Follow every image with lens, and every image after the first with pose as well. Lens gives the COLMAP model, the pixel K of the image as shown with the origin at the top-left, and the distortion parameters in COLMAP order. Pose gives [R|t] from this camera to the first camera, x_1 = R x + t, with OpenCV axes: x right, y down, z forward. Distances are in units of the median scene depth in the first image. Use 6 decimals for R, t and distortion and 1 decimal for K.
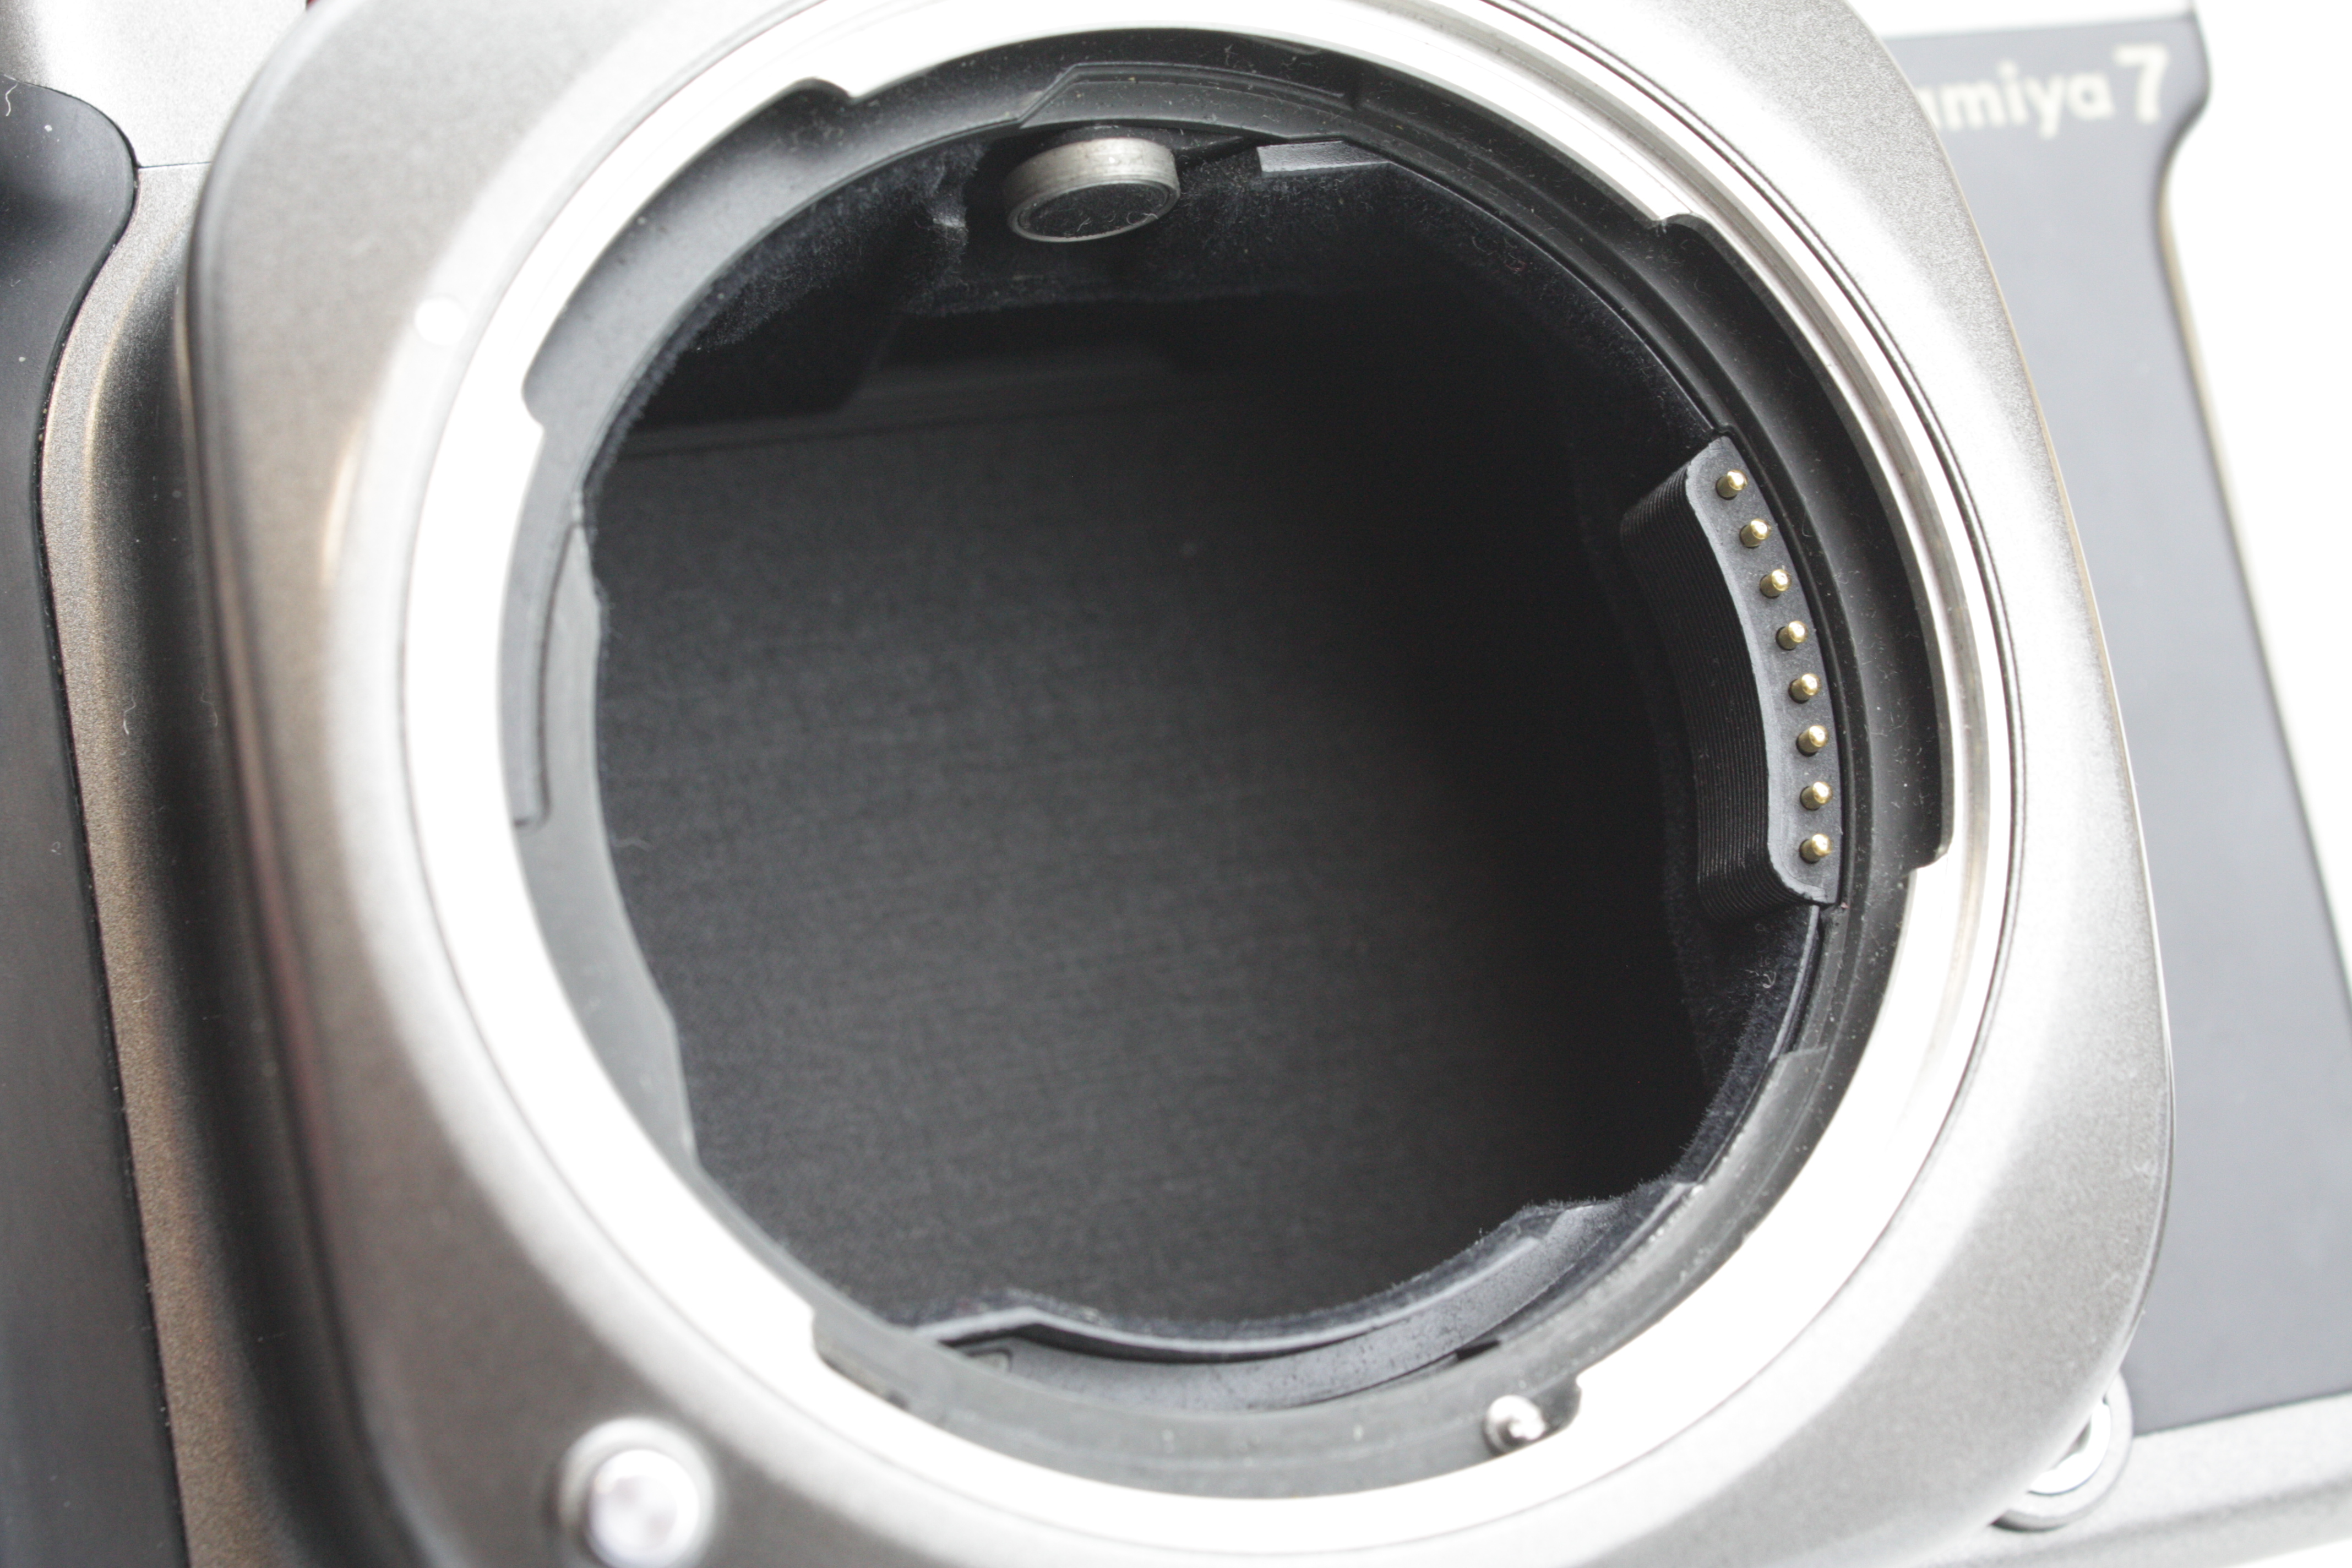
lens RADIAL K [[3890.4, 0, 1180.9], [0, 3890.4, 783.4], [0, 0, 1]] dist [-0.062807, 0.000000]
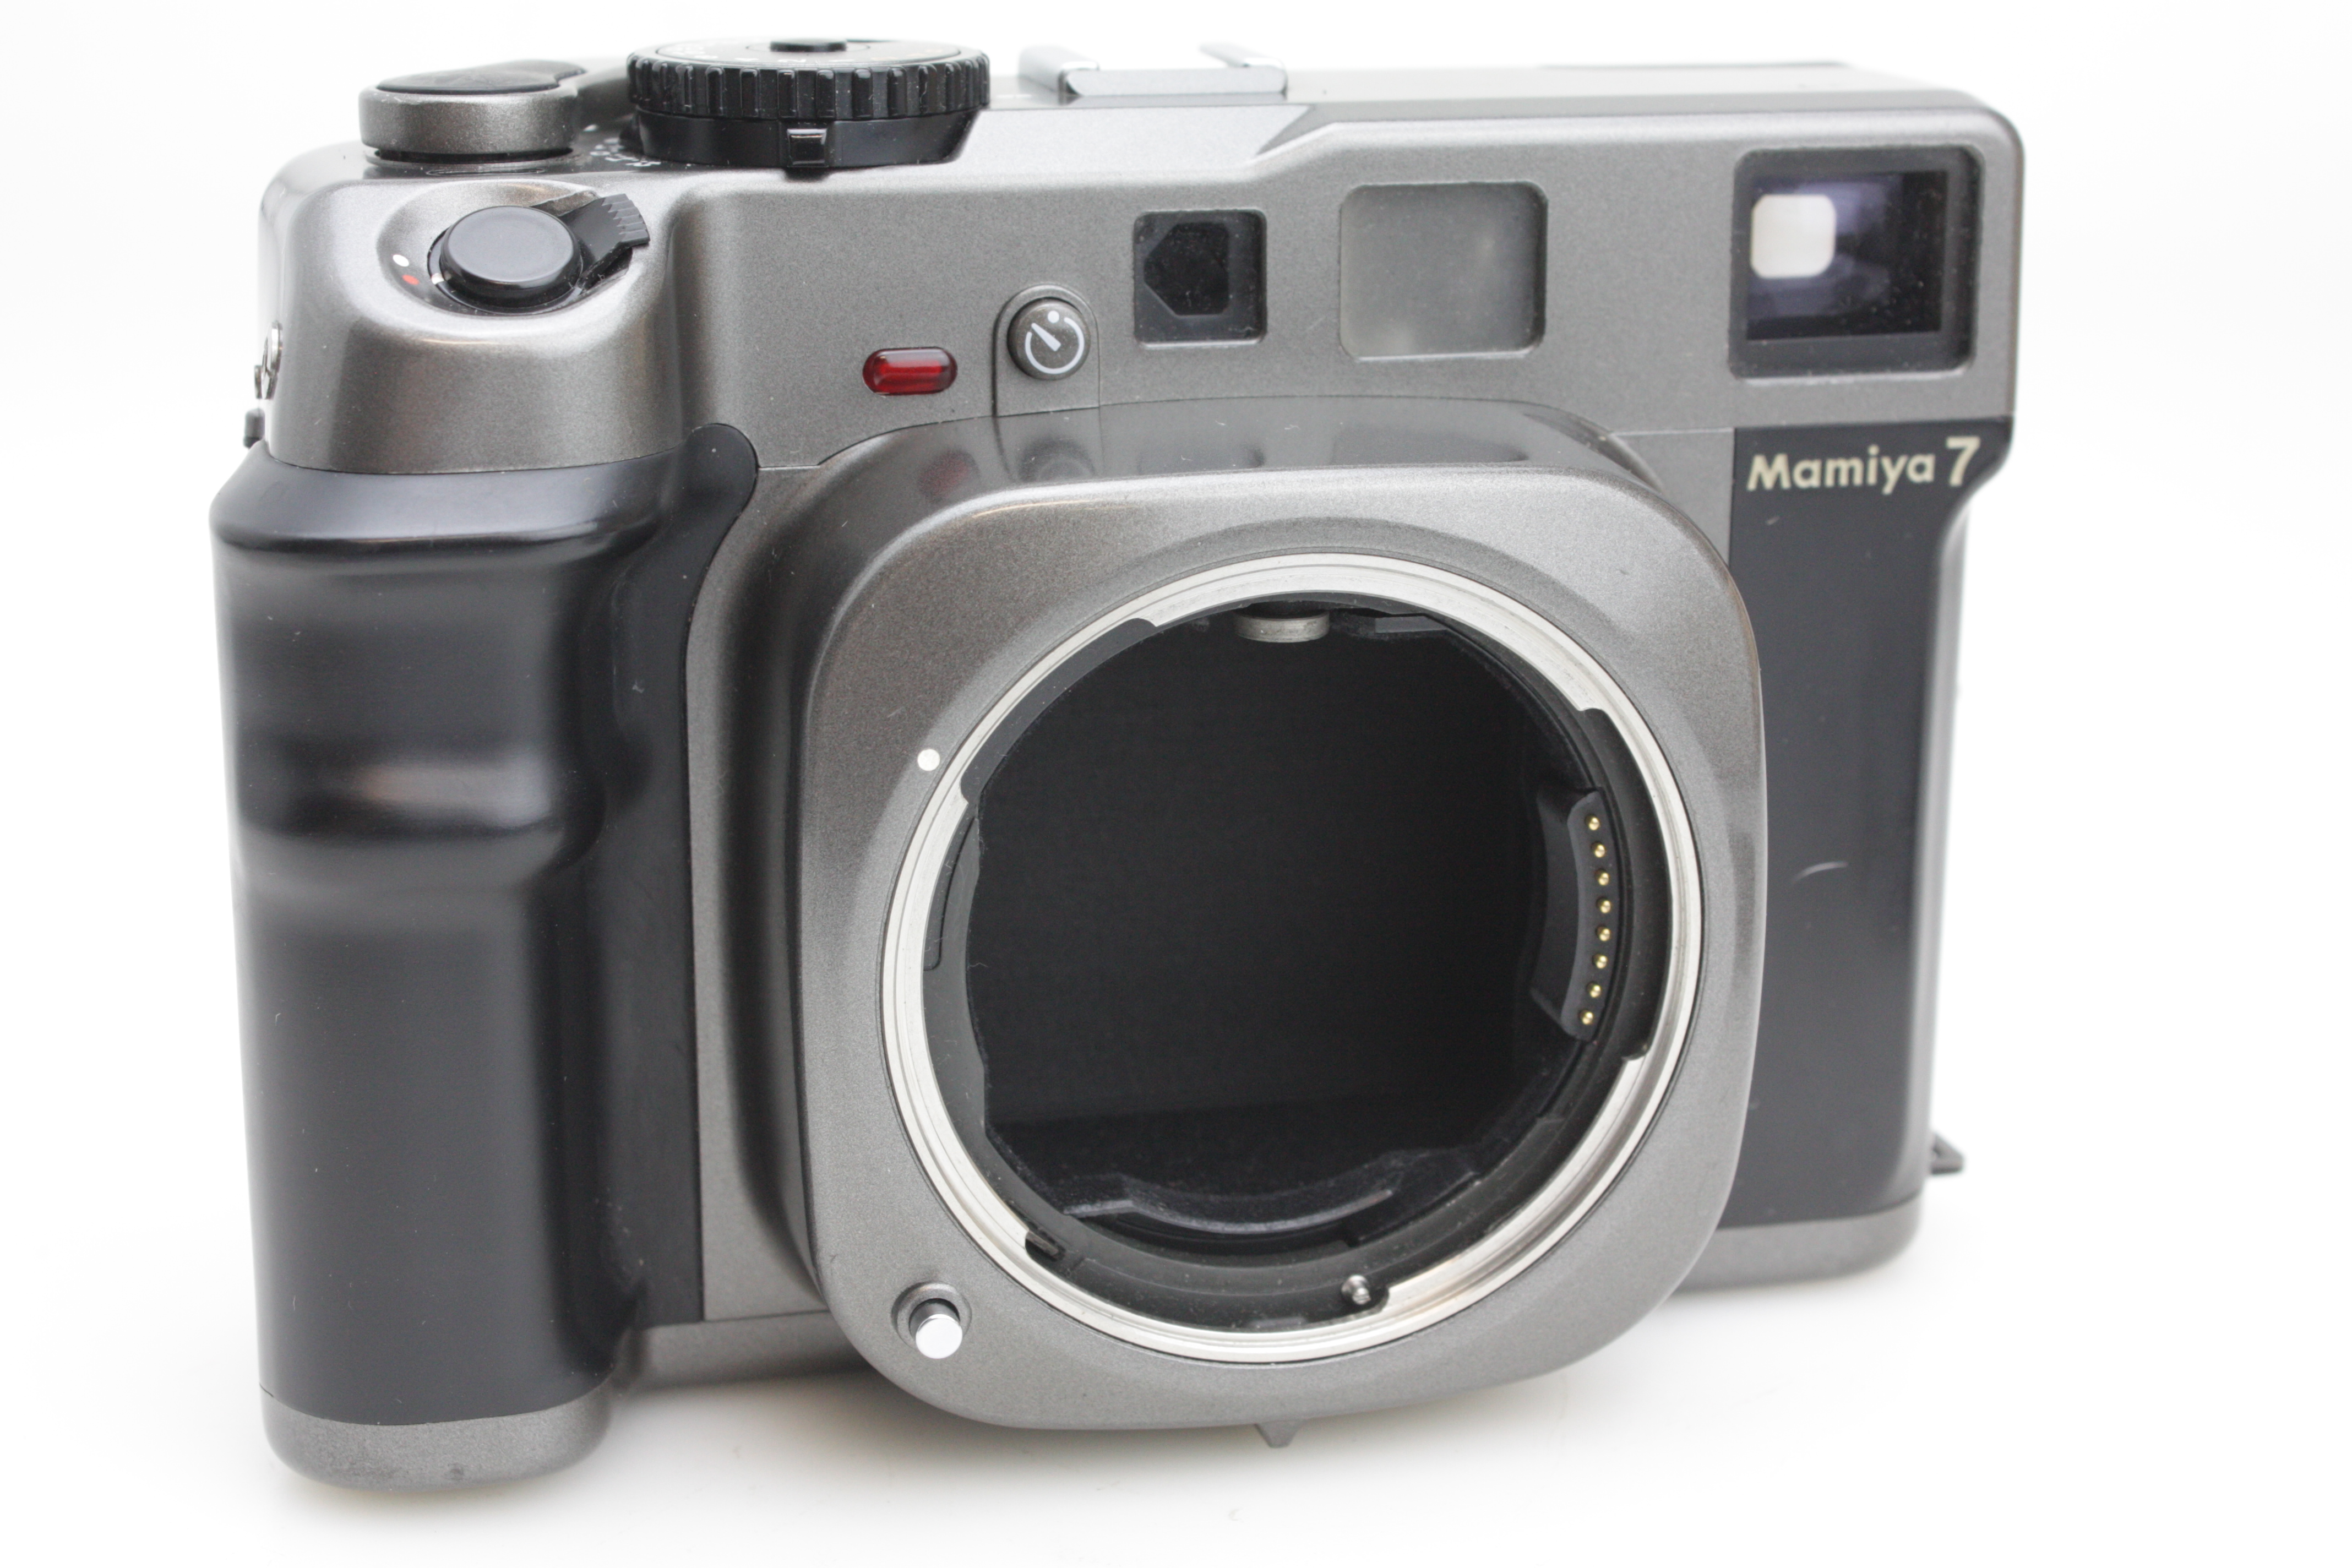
lens RADIAL K [[4274.8, 0, 1171.6], [0, 4274.8, 783.4], [0, 0, 1]] dist [-0.015683, 0.000000]
pose [[0.979589, 0.200445, 0.015102, -0.088255], [-0.185812, 0.874288, 0.448436, -0.971724], [0.076683, -0.442089, 0.893687, -0.821768]]
